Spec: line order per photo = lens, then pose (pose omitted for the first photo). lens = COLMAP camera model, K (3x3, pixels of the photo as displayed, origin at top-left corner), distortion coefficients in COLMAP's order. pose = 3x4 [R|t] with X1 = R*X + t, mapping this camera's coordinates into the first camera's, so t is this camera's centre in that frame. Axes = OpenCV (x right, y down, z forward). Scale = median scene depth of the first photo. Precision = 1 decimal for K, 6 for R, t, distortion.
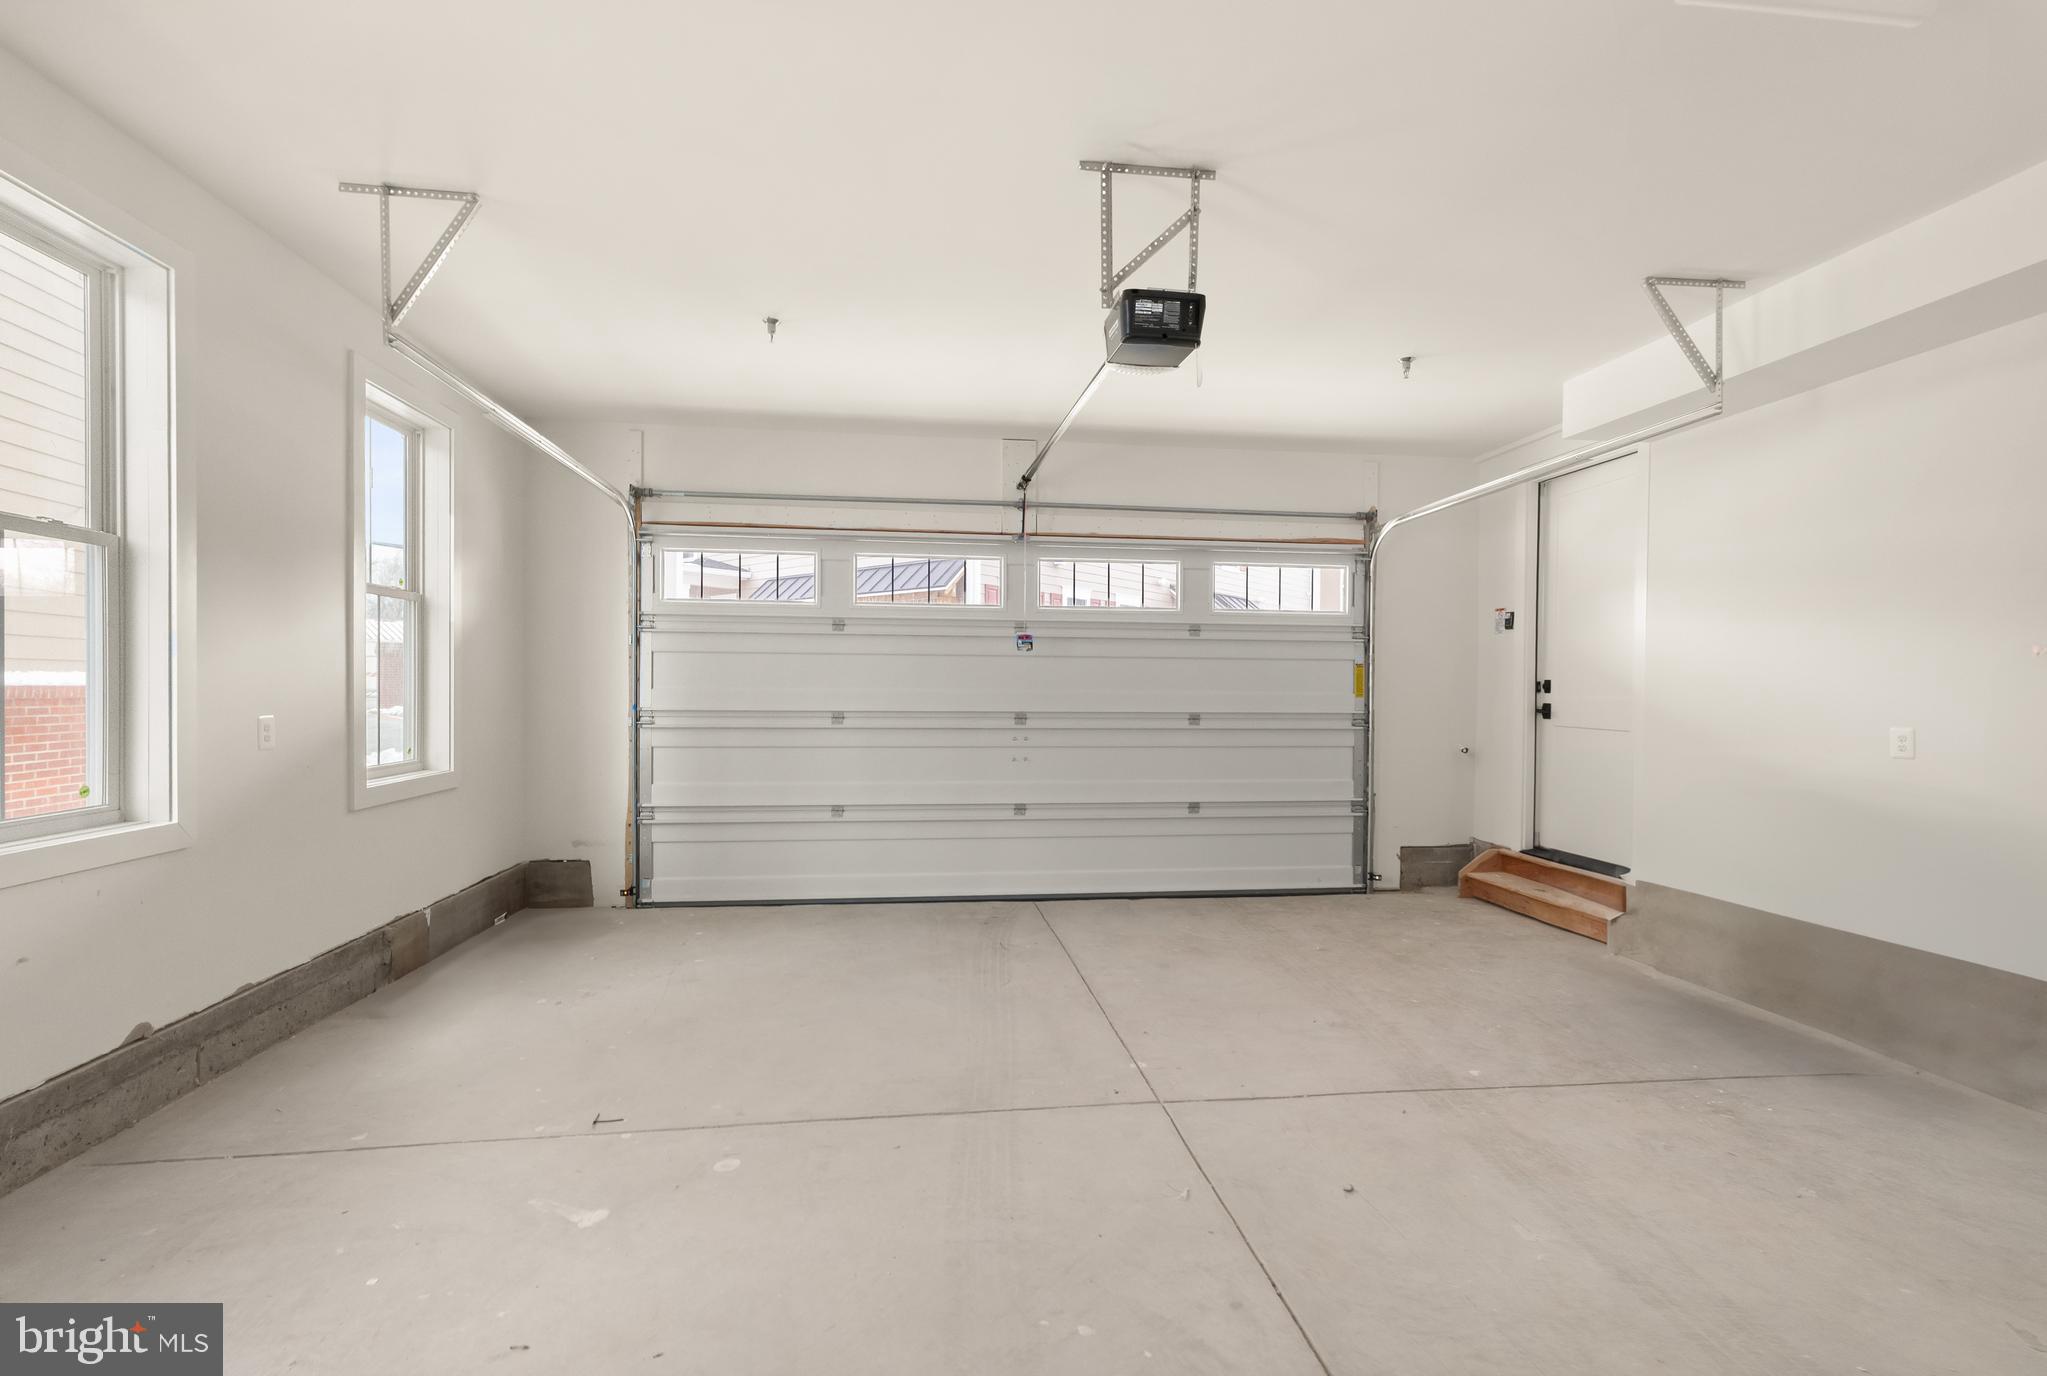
lens RADIAL K [[911.6, 0, 1023.5], [0, 911.6, 688.0], [0, 0, 1]] dist [0.001575, 0.000435]
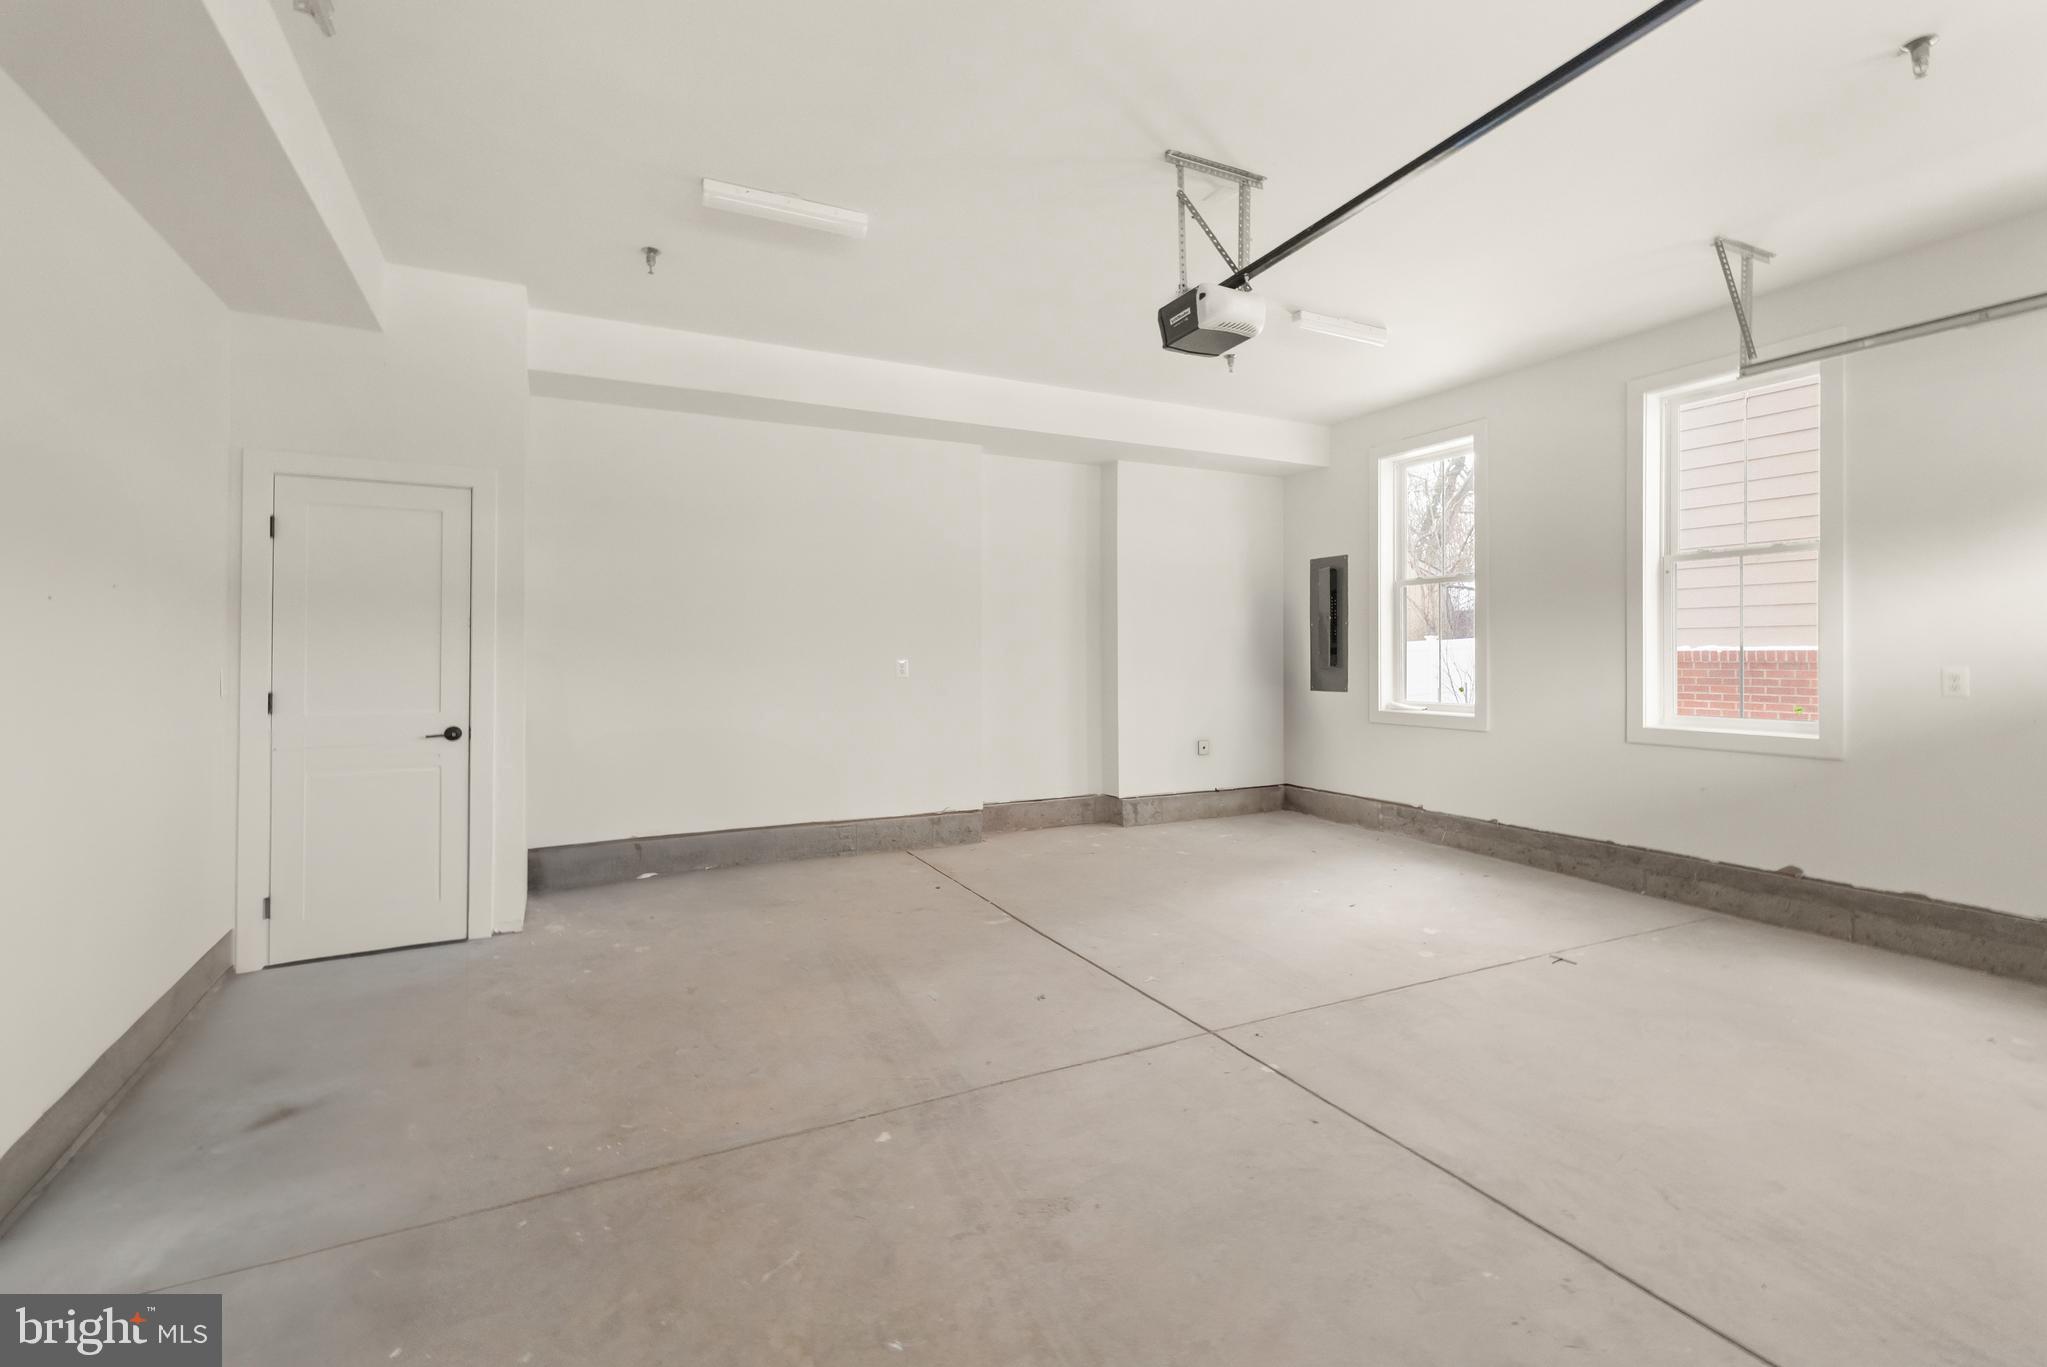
lens RADIAL K [[911.6, 0, 1023.5], [0, 911.6, 683.5], [0, 0, 1]] dist [0.001575, 0.000435]
pose [[-0.948564, 0.004547, -0.316554, 0.664938], [-0.004928, 0.999564, 0.029125, 0.025258], [0.316548, 0.029187, -0.948127, 1.859176]]
